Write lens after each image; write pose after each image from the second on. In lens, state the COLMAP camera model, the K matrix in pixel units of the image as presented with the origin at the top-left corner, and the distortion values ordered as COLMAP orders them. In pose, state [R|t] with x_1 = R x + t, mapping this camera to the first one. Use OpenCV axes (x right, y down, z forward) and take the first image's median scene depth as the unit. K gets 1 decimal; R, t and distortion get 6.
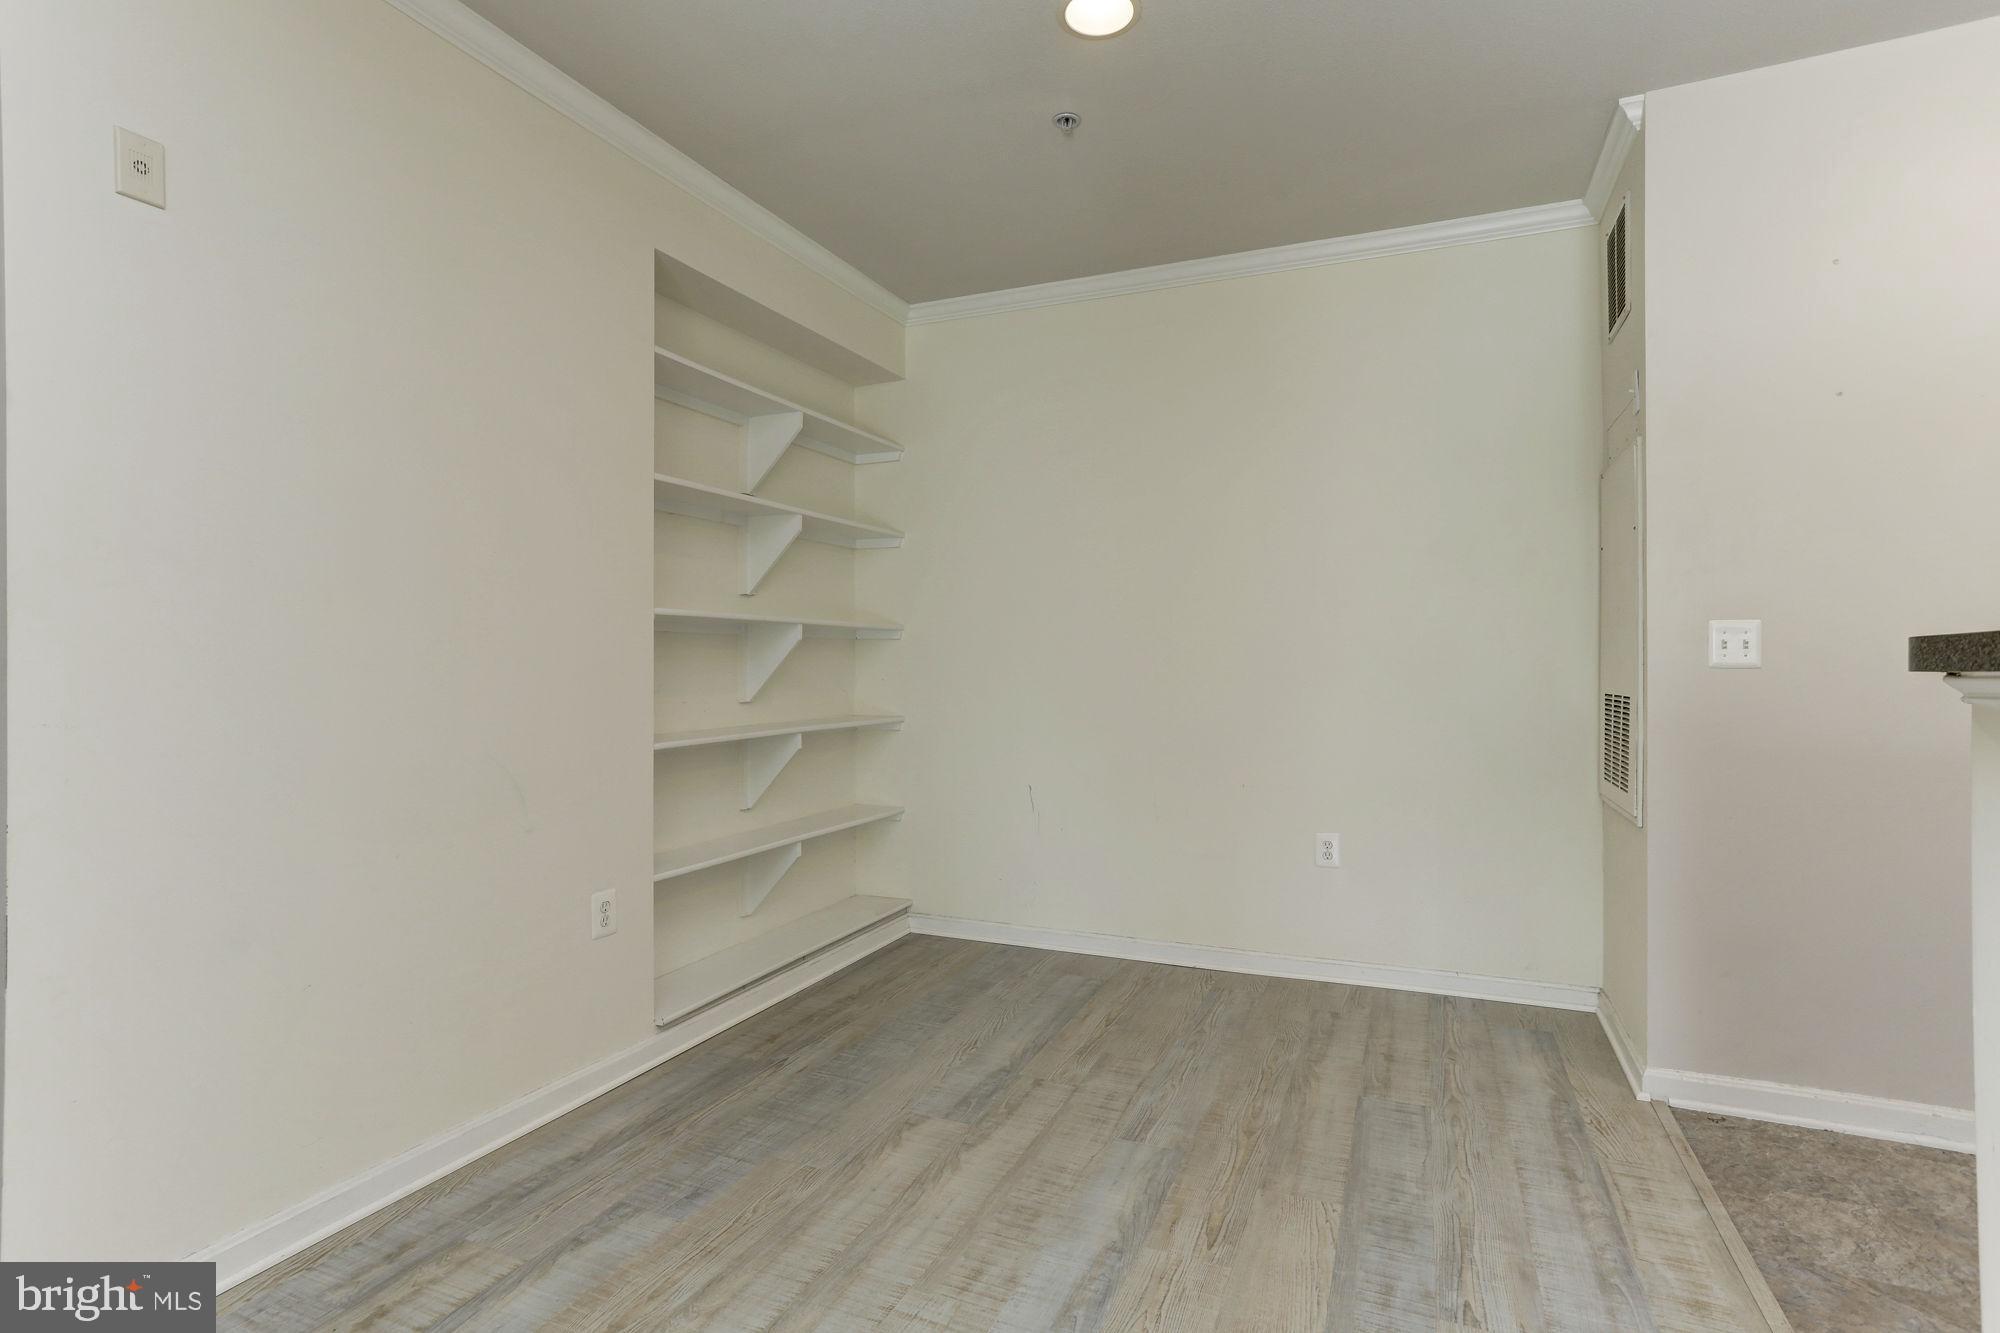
lens RADIAL K [[987.2, 0, 992.5], [0, 987.2, 656.5], [0, 0, 1]] dist [-0.045515, 0.029470]
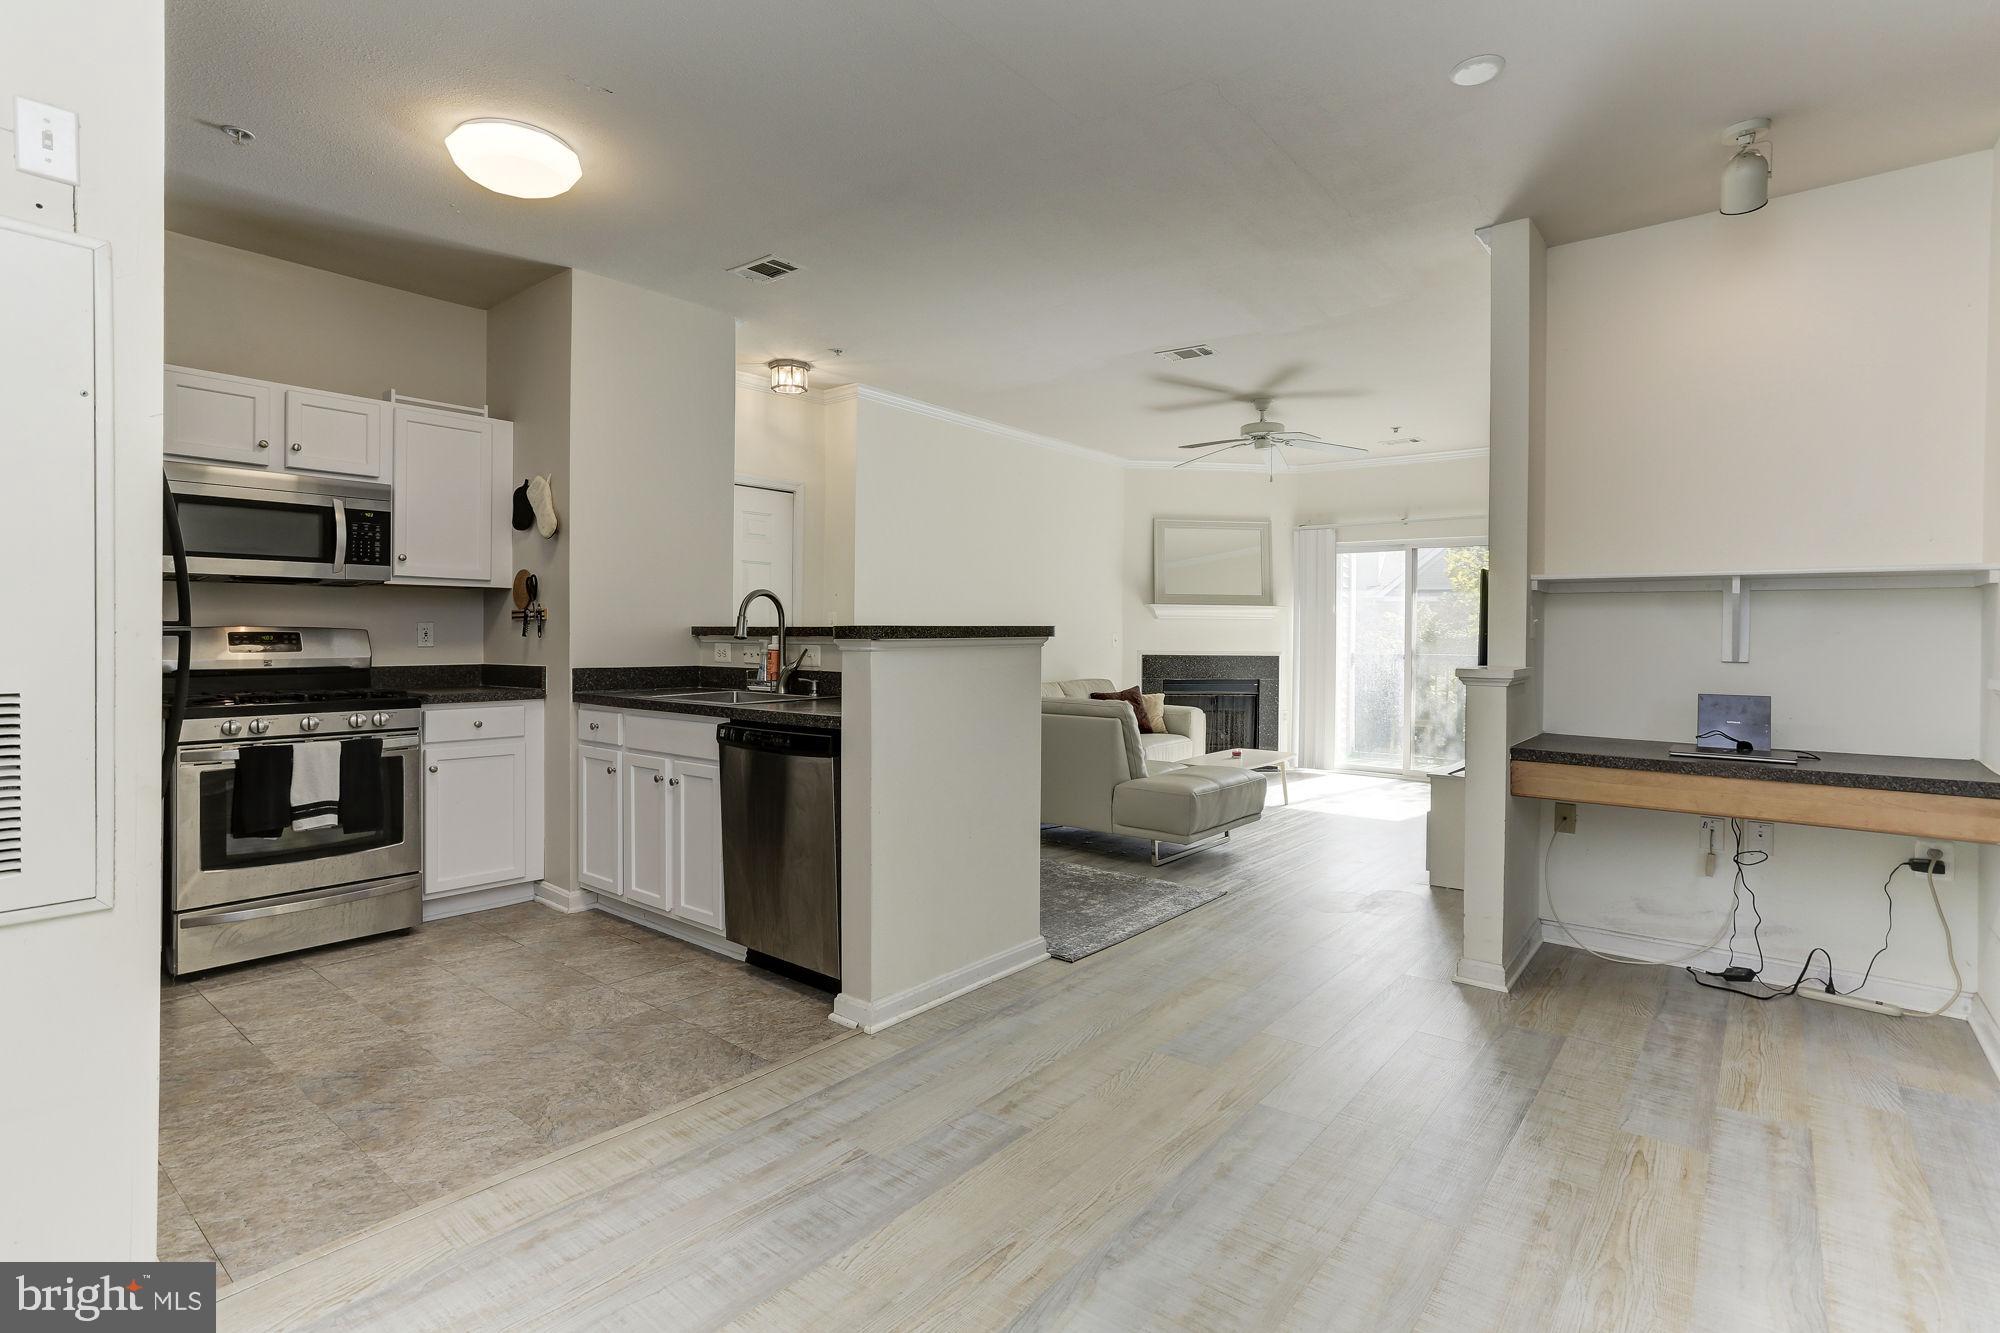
lens RADIAL K [[987.2, 0, 974.8], [0, 987.2, 638.5], [0, 0, 1]] dist [-0.045515, 0.029470]
pose [[-0.959268, -0.008004, 0.282383, -0.006921], [-0.008320, 0.999965, 0.000080, 0.003206], [-0.282374, -0.002273, -0.959302, 1.502383]]
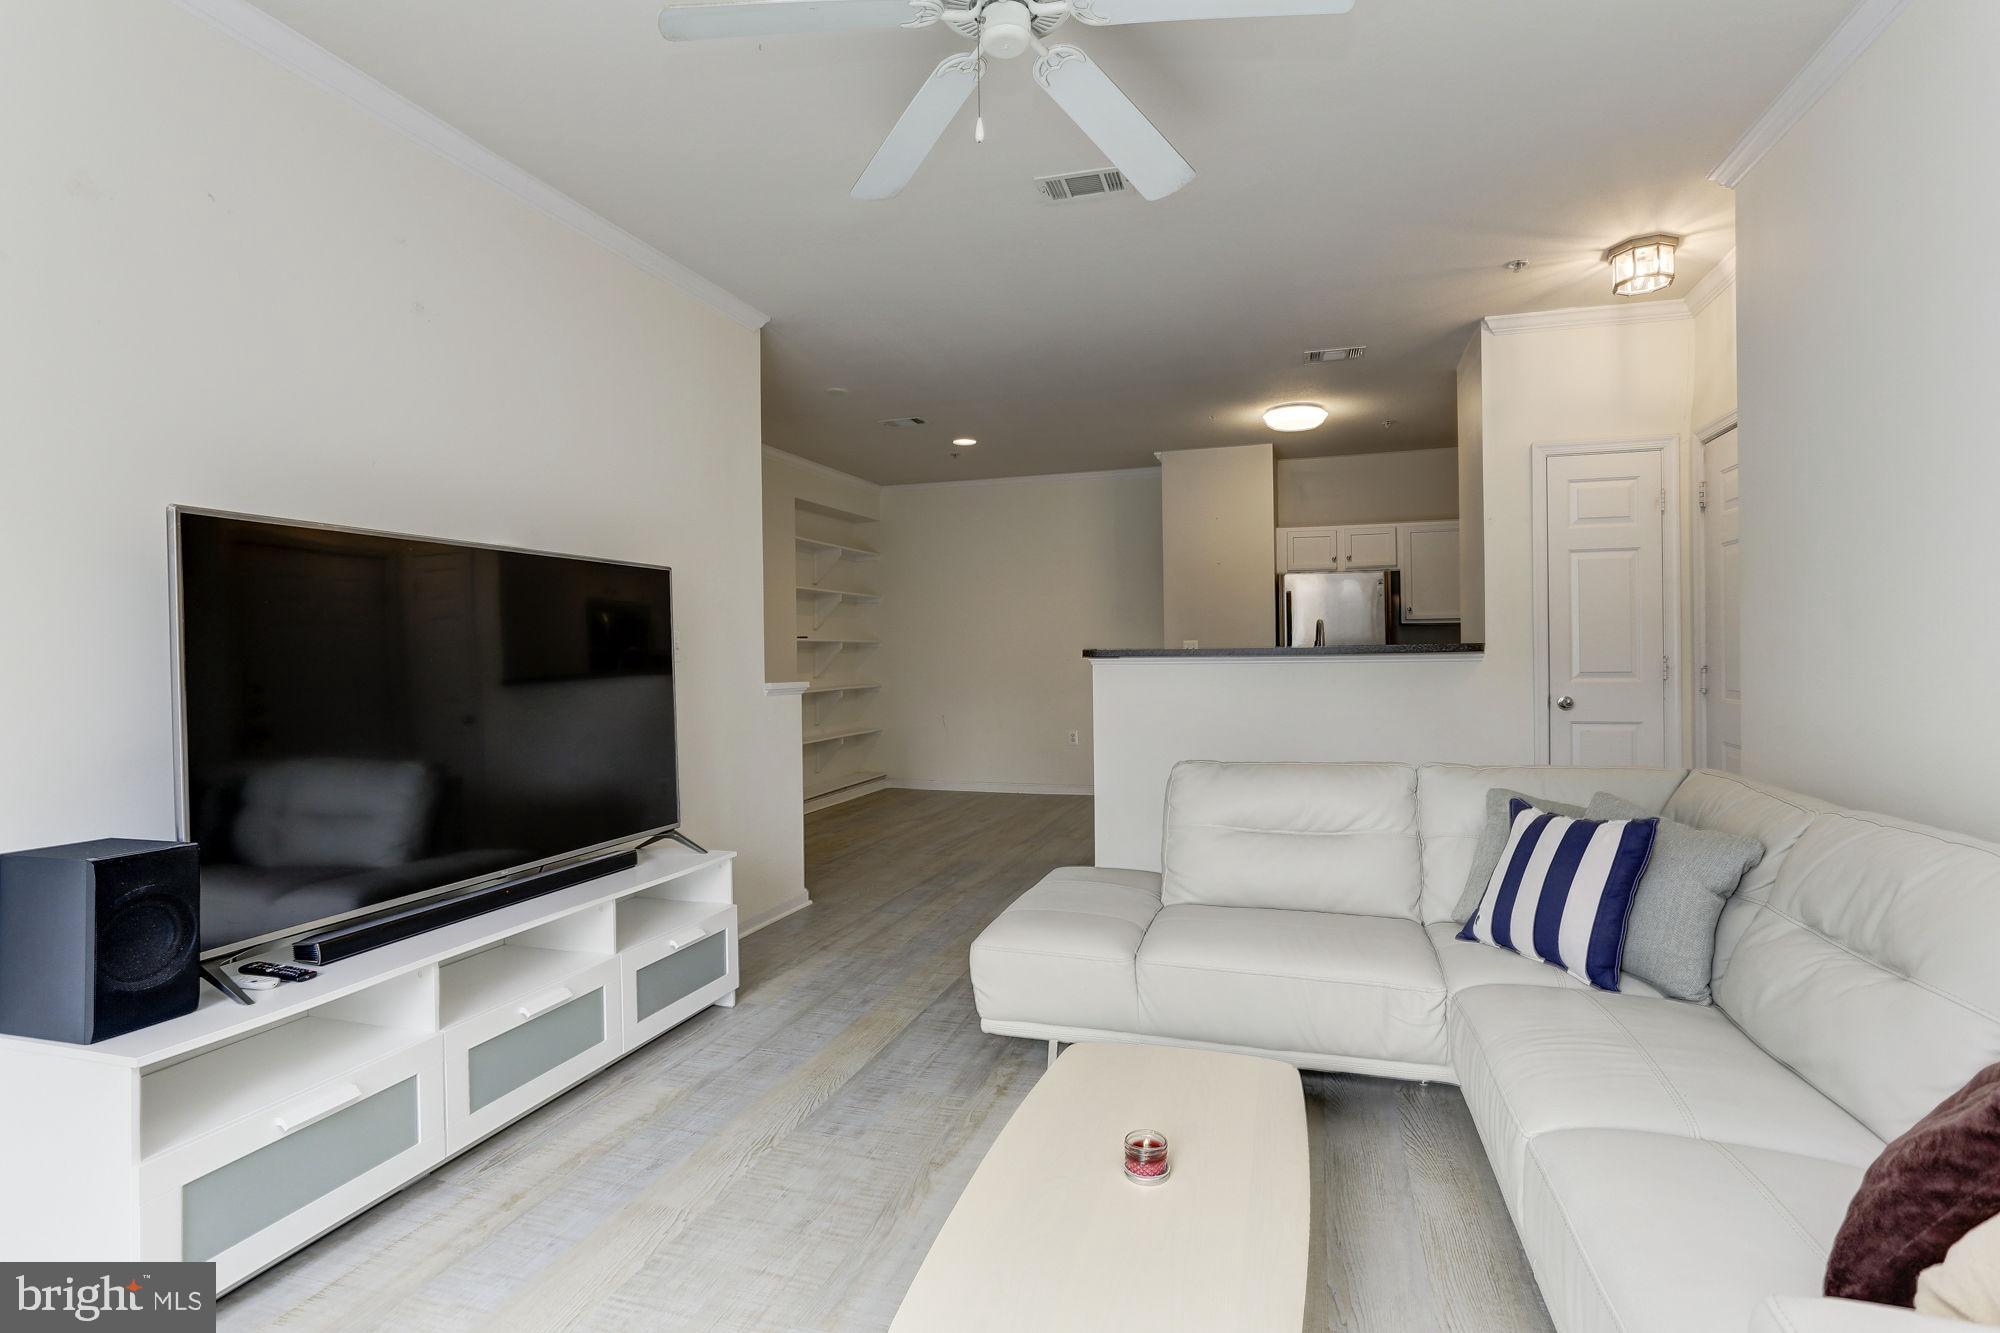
lens RADIAL K [[987.2, 0, 984.3], [0, 987.2, 658.6], [0, 0, 1]] dist [-0.045515, 0.029470]
pose [[0.996112, -0.013049, 0.087127, -0.096343], [0.012323, 0.999885, 0.008868, -0.010061], [-0.087232, -0.007759, 0.996158, -1.825463]]
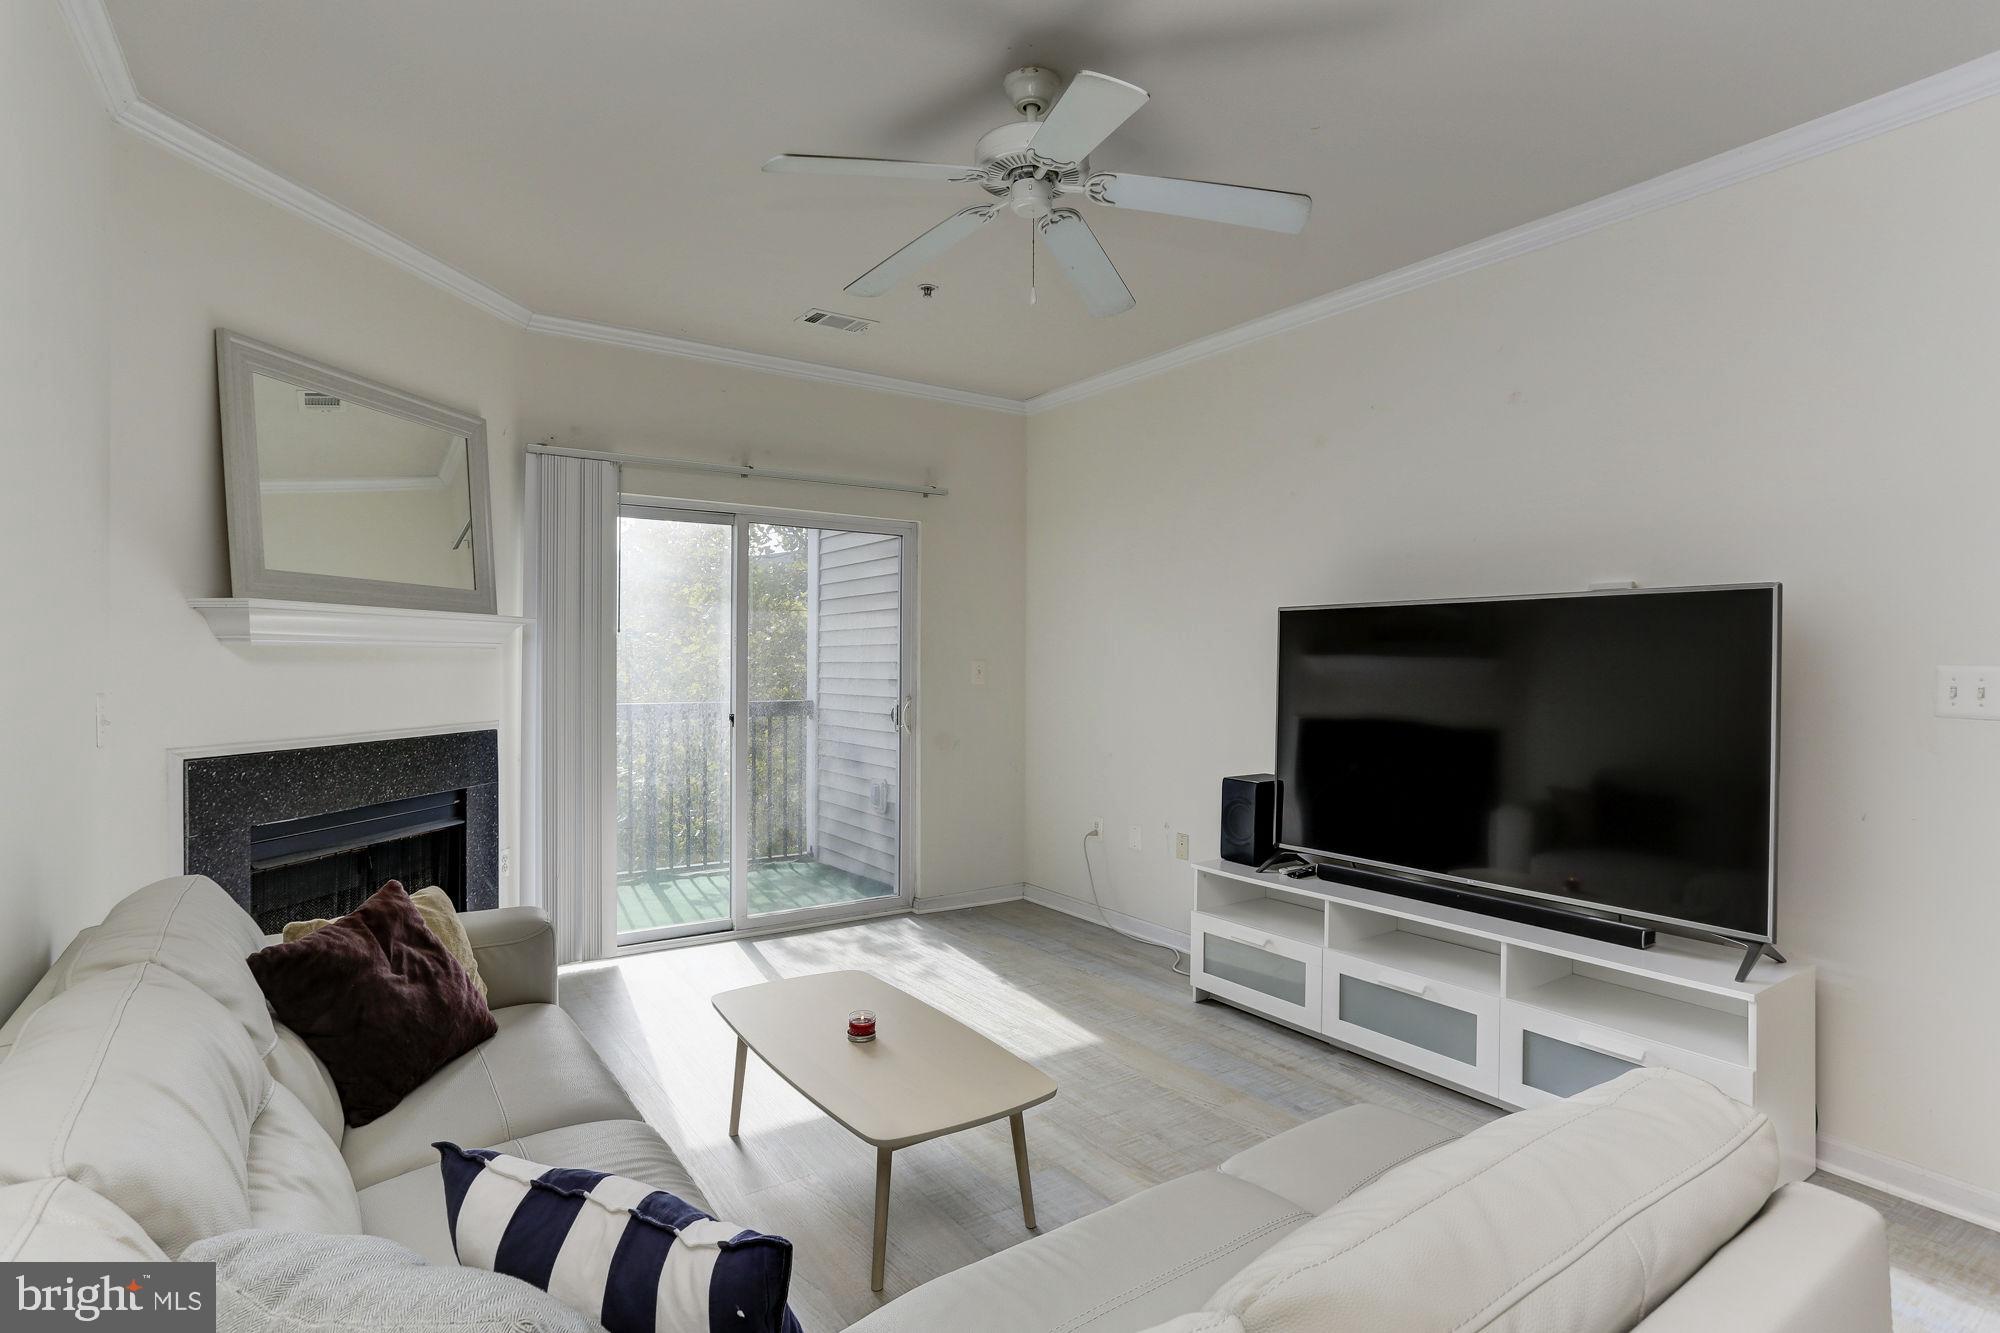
lens RADIAL K [[987.2, 0, 974.9], [0, 987.2, 662.0], [0, 0, 1]] dist [-0.045515, 0.029470]
pose [[-0.538646, 0.001322, -0.842531, 0.803348], [0.001907, 0.999998, 0.000350, -0.047100], [0.842530, -0.001419, -0.538647, -0.623879]]
